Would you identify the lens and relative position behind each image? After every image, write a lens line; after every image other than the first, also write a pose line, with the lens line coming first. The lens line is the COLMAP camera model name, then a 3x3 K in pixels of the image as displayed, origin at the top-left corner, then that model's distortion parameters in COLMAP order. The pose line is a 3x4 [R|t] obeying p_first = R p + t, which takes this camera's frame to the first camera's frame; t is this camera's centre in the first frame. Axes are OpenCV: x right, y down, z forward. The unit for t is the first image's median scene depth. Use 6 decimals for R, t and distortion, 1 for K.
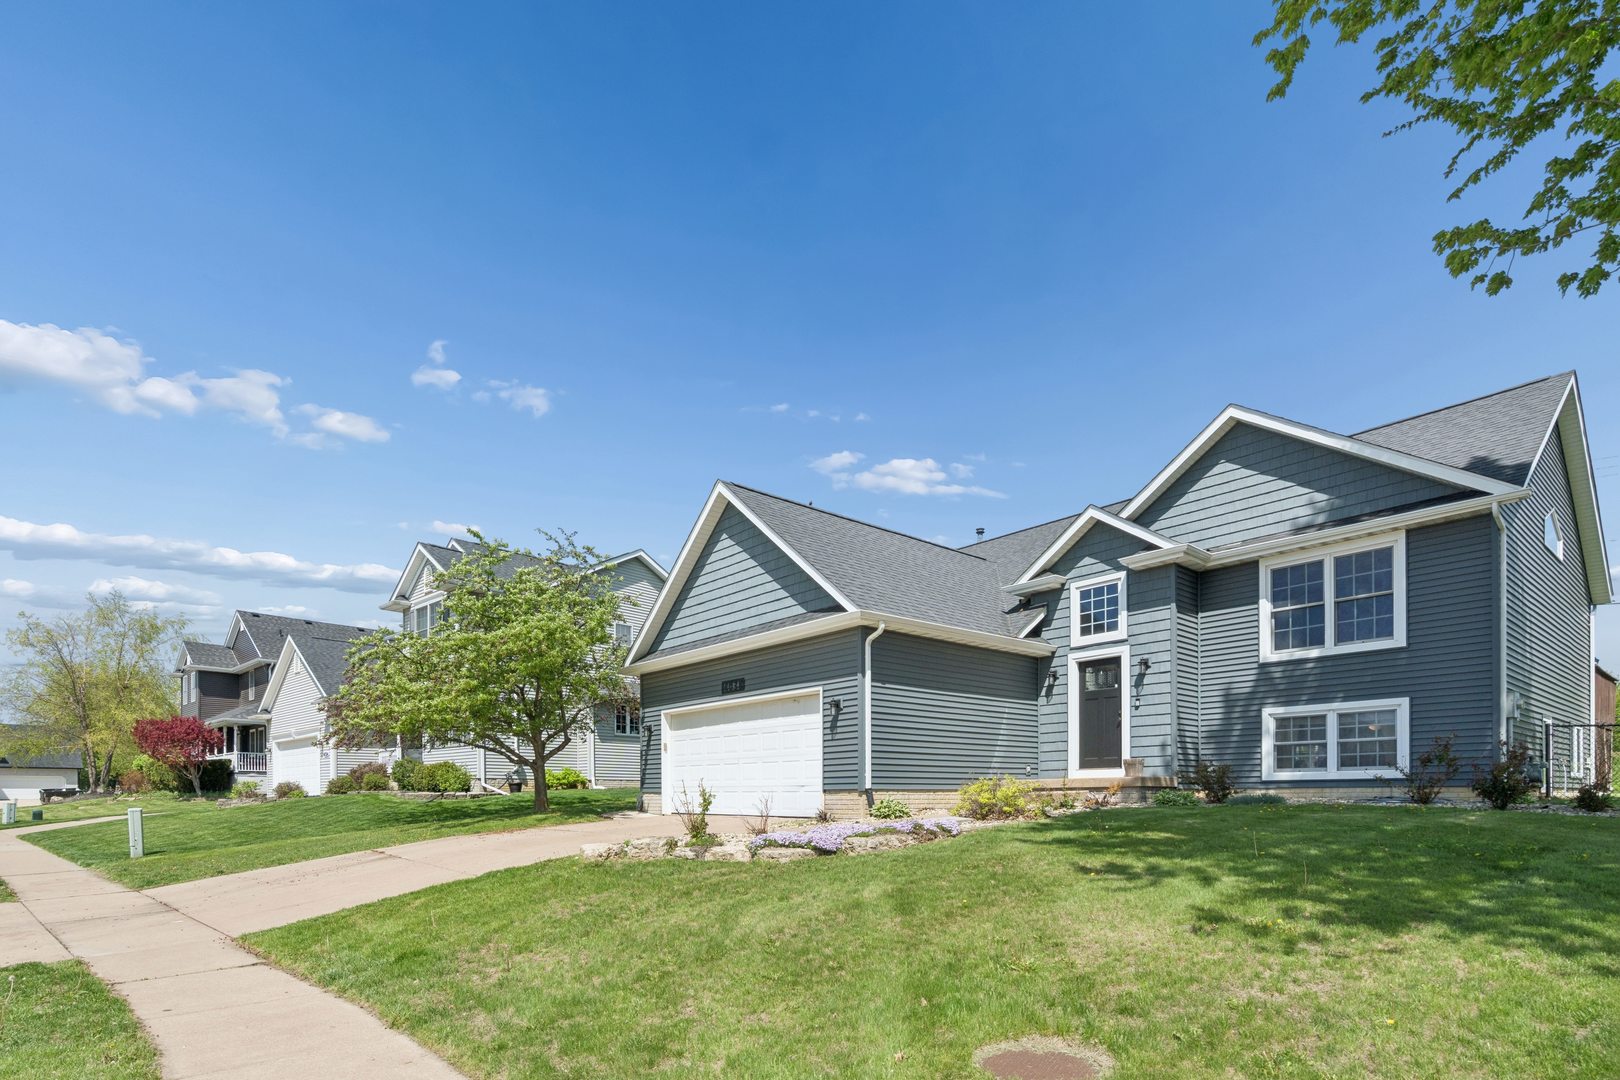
lens RADIAL K [[738.6, 0, 821.9], [0, 738.6, 535.1], [0, 0, 1]] dist [-0.004719, 0.001332]
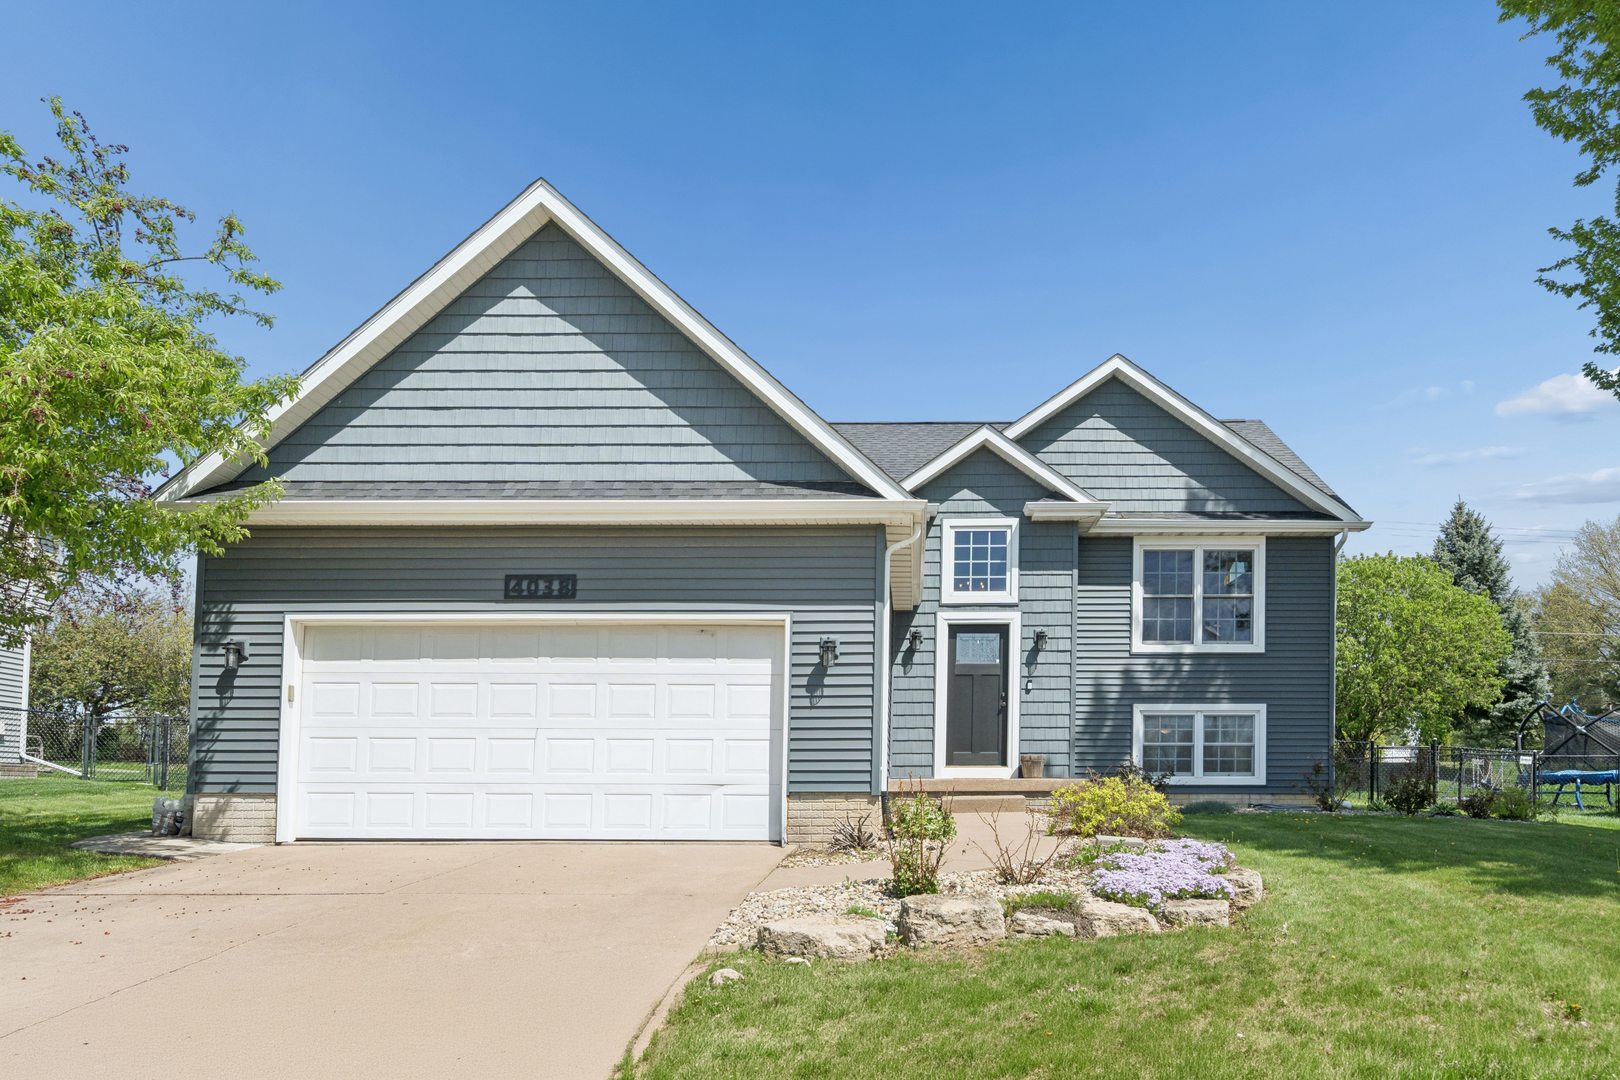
lens RADIAL K [[997.9, 0, 813.4], [0, 997.9, 494.8], [0, 0, 1]] dist [-0.000657, -0.000580]
pose [[0.689163, 0.212293, 0.692810, -0.503509], [-0.244912, 0.968094, -0.053023, 0.141536], [-0.681962, -0.133136, 0.719168, 0.413254]]
